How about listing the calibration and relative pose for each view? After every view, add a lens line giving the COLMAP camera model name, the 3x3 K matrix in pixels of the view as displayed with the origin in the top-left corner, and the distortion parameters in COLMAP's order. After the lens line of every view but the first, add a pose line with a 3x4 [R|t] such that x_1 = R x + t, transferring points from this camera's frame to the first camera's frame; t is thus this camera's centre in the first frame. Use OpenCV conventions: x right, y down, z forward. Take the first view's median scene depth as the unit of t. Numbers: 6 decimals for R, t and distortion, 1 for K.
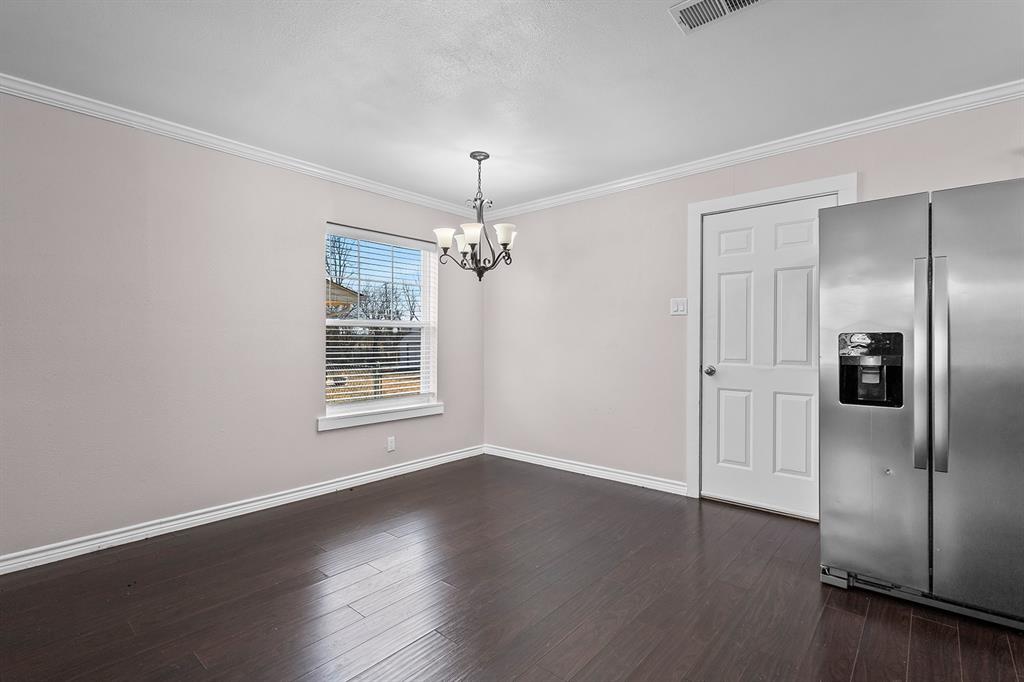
lens RADIAL K [[476.6, 0, 512.0], [0, 476.6, 341.0], [0, 0, 1]] dist [0.001283, 0.000208]
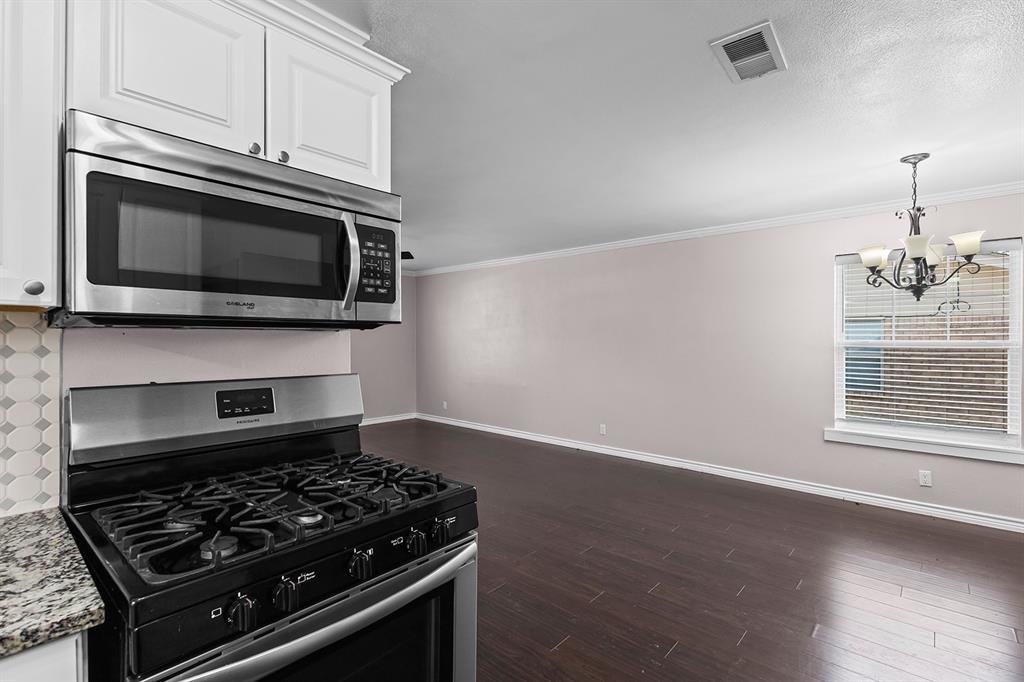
lens RADIAL K [[476.6, 0, 512.0], [0, 476.6, 341.0], [0, 0, 1]] dist [0.001283, 0.000208]
pose [[-0.003361, 0.002540, -0.999991, 0.787706], [-0.010941, 0.999937, 0.002576, -0.046128], [0.999935, 0.010949, -0.003333, 0.260379]]
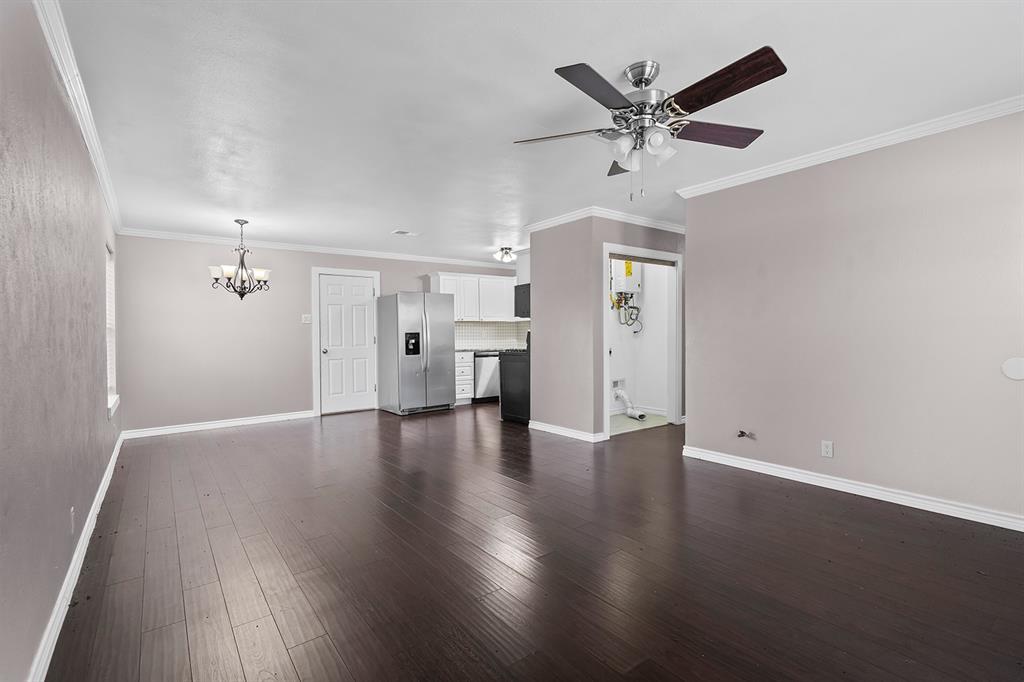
lens RADIAL K [[467.3, 0, 512.0], [0, 467.3, 341.0], [0, 0, 1]] dist [0.000407, 0.000103]
pose [[0.201684, -0.019082, 0.979265, -1.381903], [0.018785, 0.999702, 0.015611, 0.001961], [-0.979270, 0.015247, 0.201983, -0.187313]]
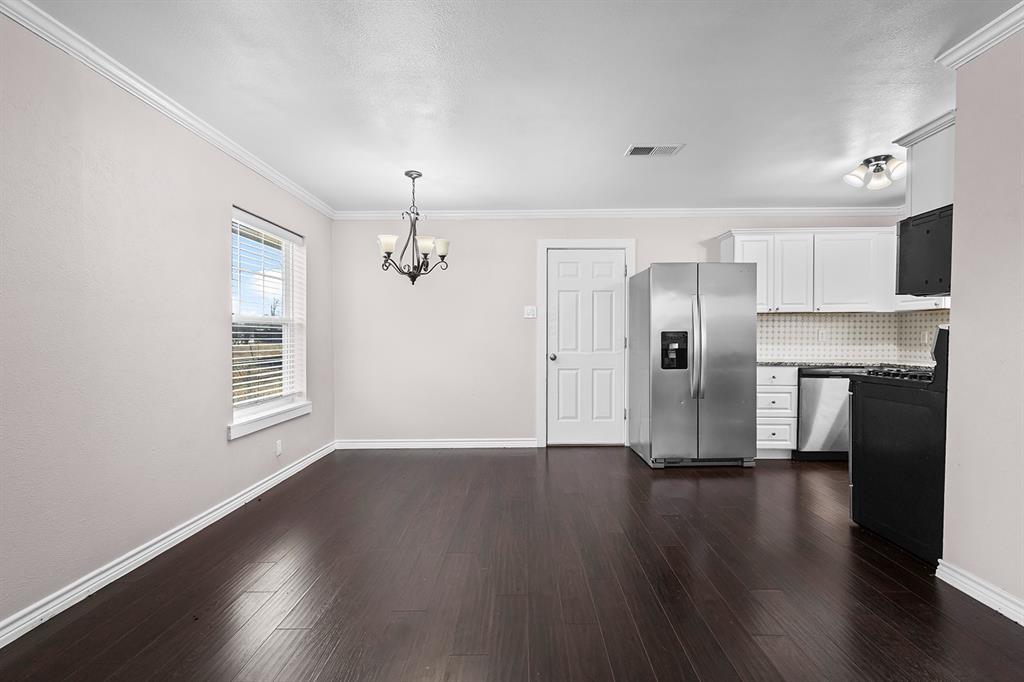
lens RADIAL K [[473.9, 0, 518.8], [0, 473.9, 346.7], [0, 0, 1]] dist [0.000666, -0.000045]
pose [[0.758120, -0.018081, 0.651864, -0.603473], [0.007887, 0.999797, 0.018559, 0.002578], [-0.652067, -0.008928, 0.758109, -0.023309]]
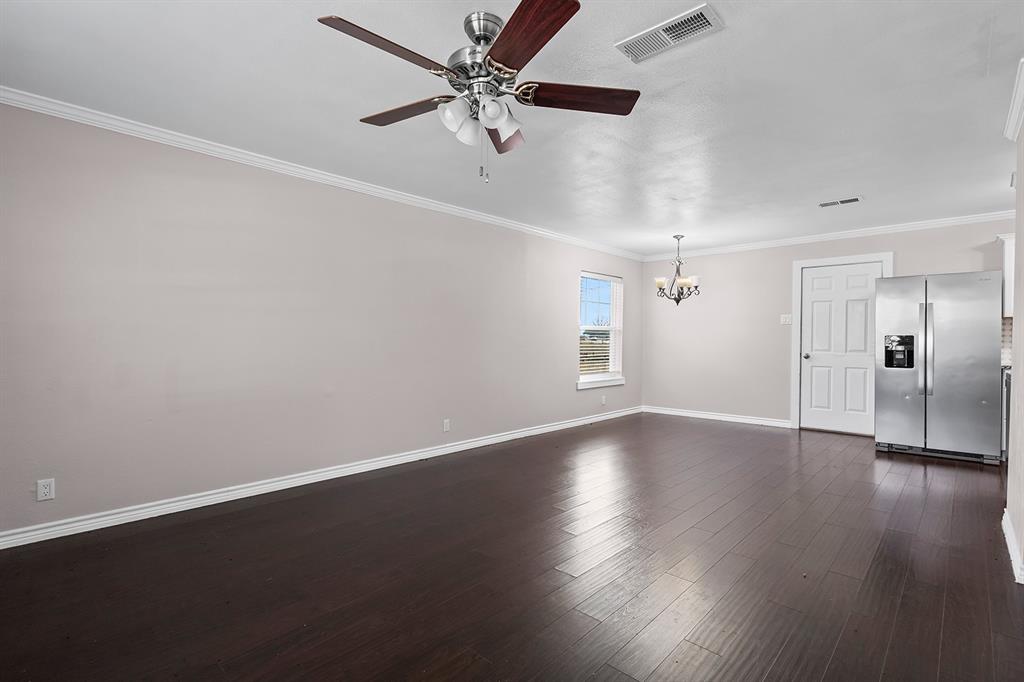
lens RADIAL K [[476.6, 0, 512.0], [0, 476.6, 341.0], [0, 0, 1]] dist [0.001283, 0.000208]
pose [[0.999198, 0.005277, -0.039694, -0.611334], [-0.005222, 0.999985, 0.001486, 0.009232], [0.039701, -0.001277, 0.999211, -0.819130]]
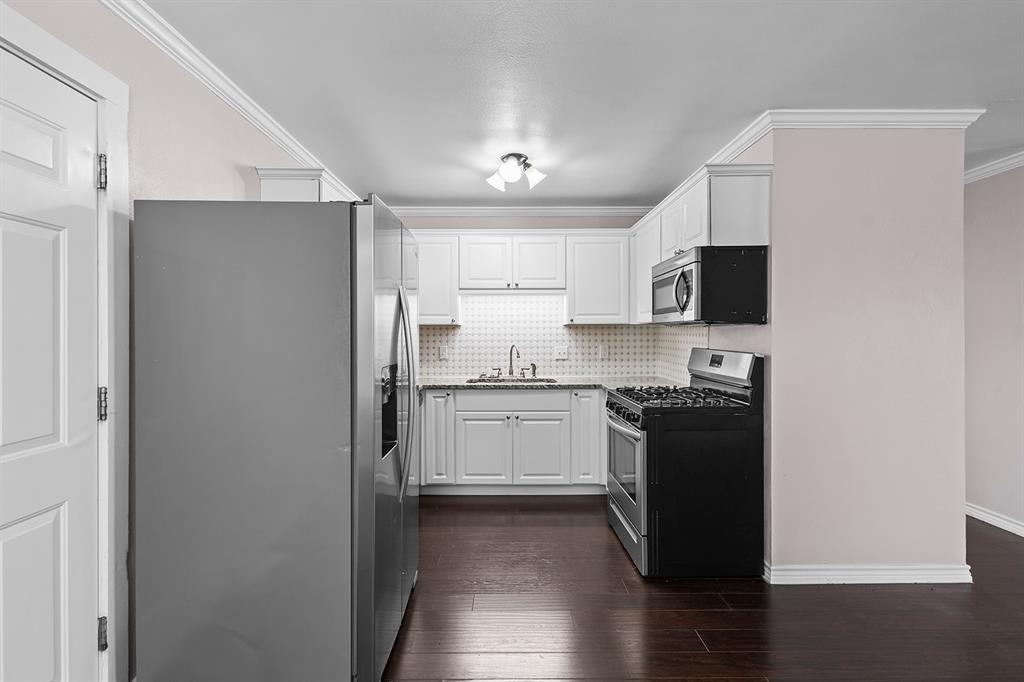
lens RADIAL K [[467.3, 0, 512.0], [0, 467.3, 341.0], [0, 0, 1]] dist [0.000407, 0.000103]
pose [[-0.663745, -0.002678, 0.747954, 0.001936], [0.008192, 0.999908, 0.010849, -0.041189], [-0.747914, 0.013329, -0.663662, 0.866150]]
